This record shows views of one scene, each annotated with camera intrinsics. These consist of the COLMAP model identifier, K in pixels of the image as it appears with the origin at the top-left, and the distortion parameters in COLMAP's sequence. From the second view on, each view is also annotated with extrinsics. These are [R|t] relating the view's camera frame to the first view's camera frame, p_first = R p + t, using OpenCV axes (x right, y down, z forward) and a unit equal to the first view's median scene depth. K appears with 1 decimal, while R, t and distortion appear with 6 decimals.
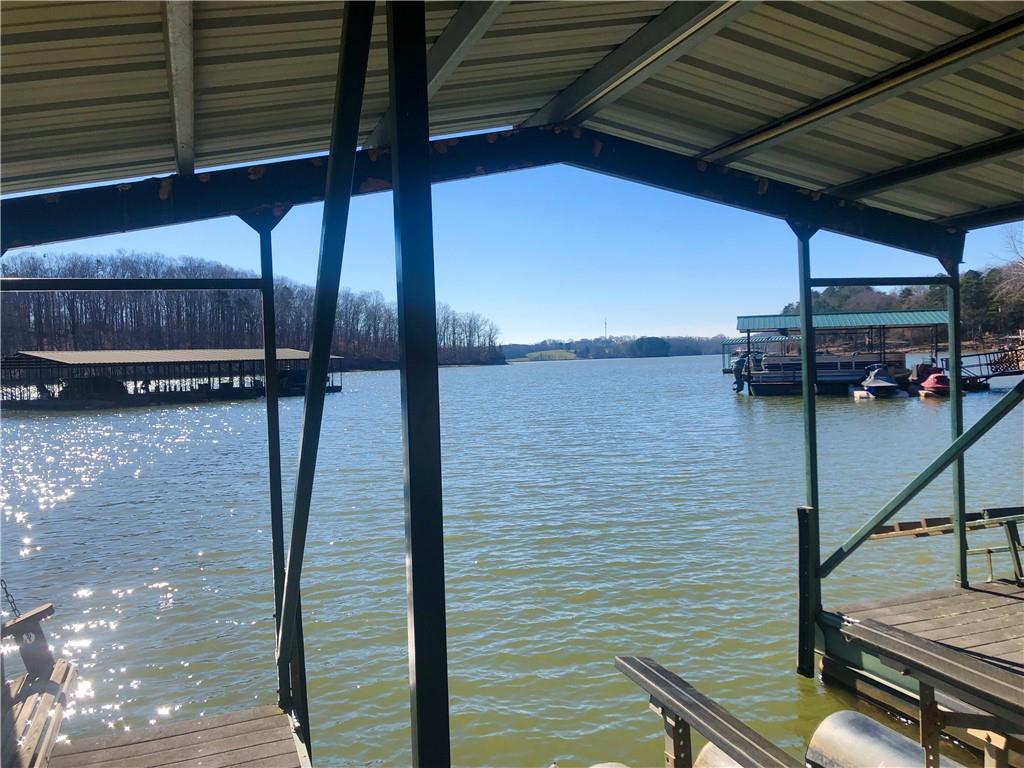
lens RADIAL K [[831.2, 0, 514.5], [0, 831.2, 385.4], [0, 0, 1]] dist [0.069000, -0.068240]
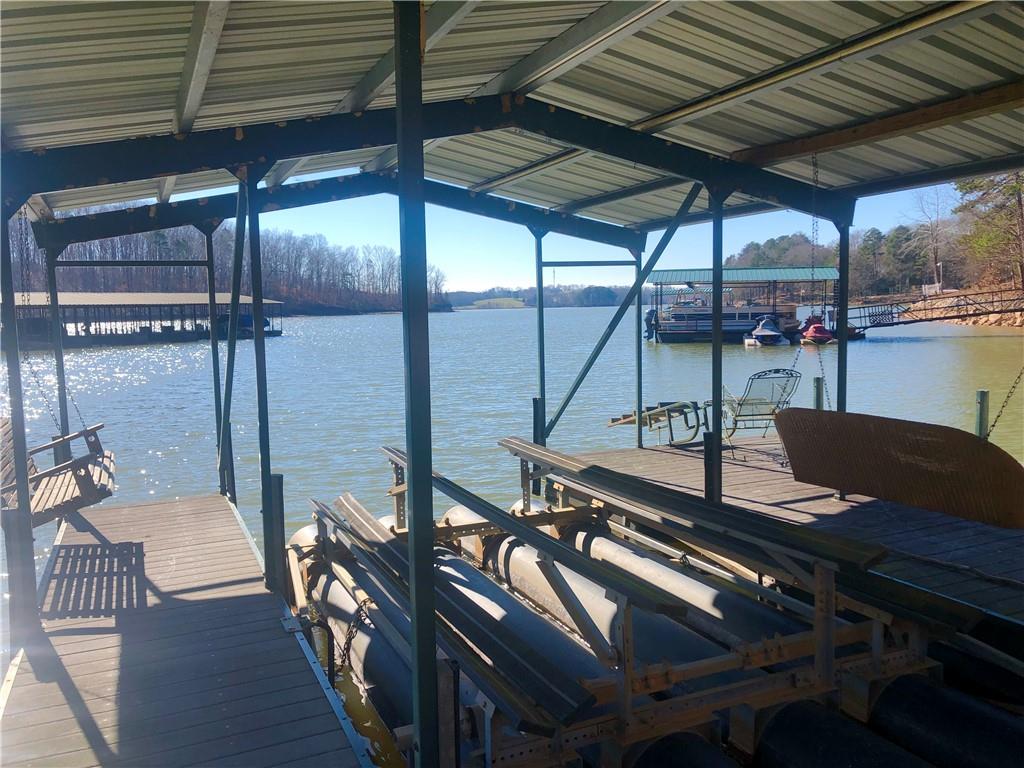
lens RADIAL K [[829.0, 0, 517.3], [0, 829.0, 417.1], [0, 0, 1]] dist [0.067790, -0.132590]
pose [[0.997792, 0.003901, 0.066295, 0.010524], [-0.010519, 0.994954, 0.099779, 0.000925], [-0.065572, -0.100257, 0.992799, -0.038102]]
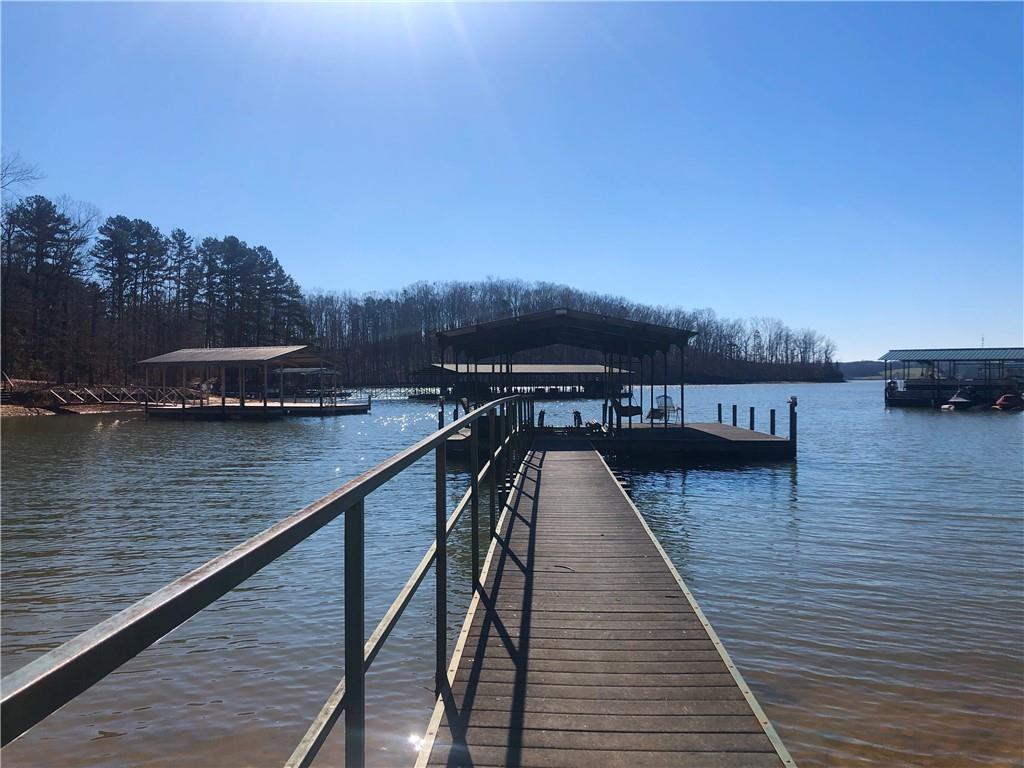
lens RADIAL K [[831.2, 0, 514.5], [0, 831.2, 385.4], [0, 0, 1]] dist [0.069000, -0.068240]
pose [[0.919753, 0.030531, -0.391308, 0.109932], [-0.036925, 0.999279, -0.008823, 0.005591], [0.390756, 0.022564, 0.920218, -0.241483]]
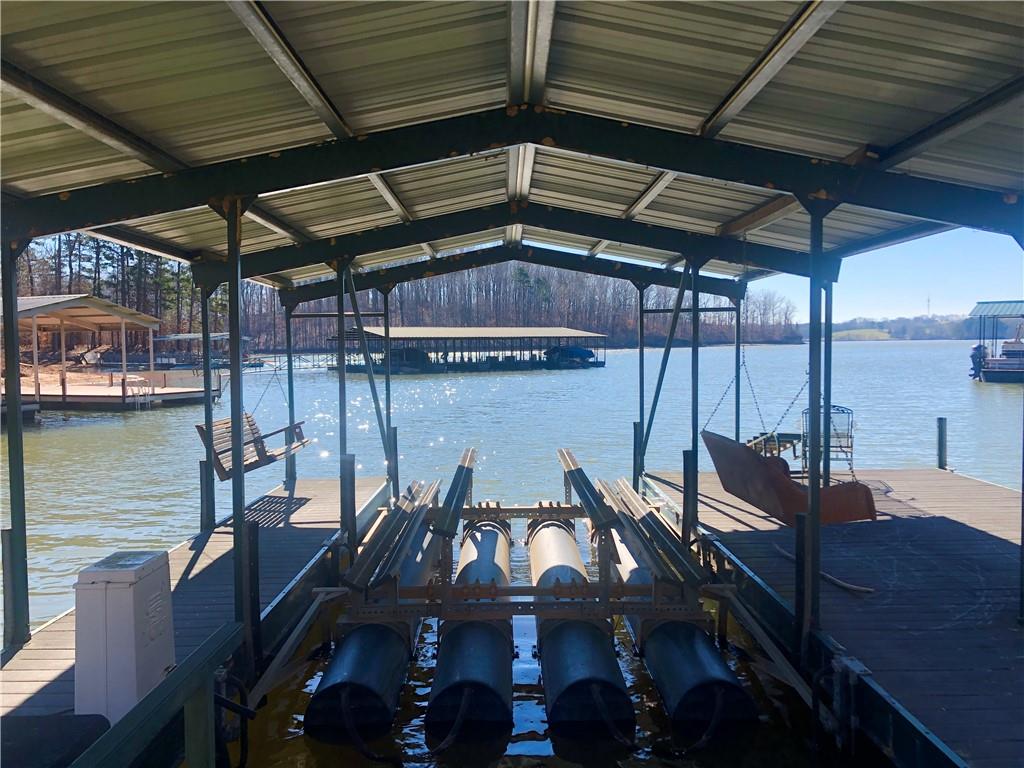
lens RADIAL K [[829.0, 0, 517.3], [0, 829.0, 417.1], [0, 0, 1]] dist [0.067790, -0.132590]
pose [[0.940648, 0.051031, -0.335525, 0.041445], [-0.028902, 0.997084, 0.070621, -0.000020], [0.338151, -0.056732, 0.939380, -0.056207]]
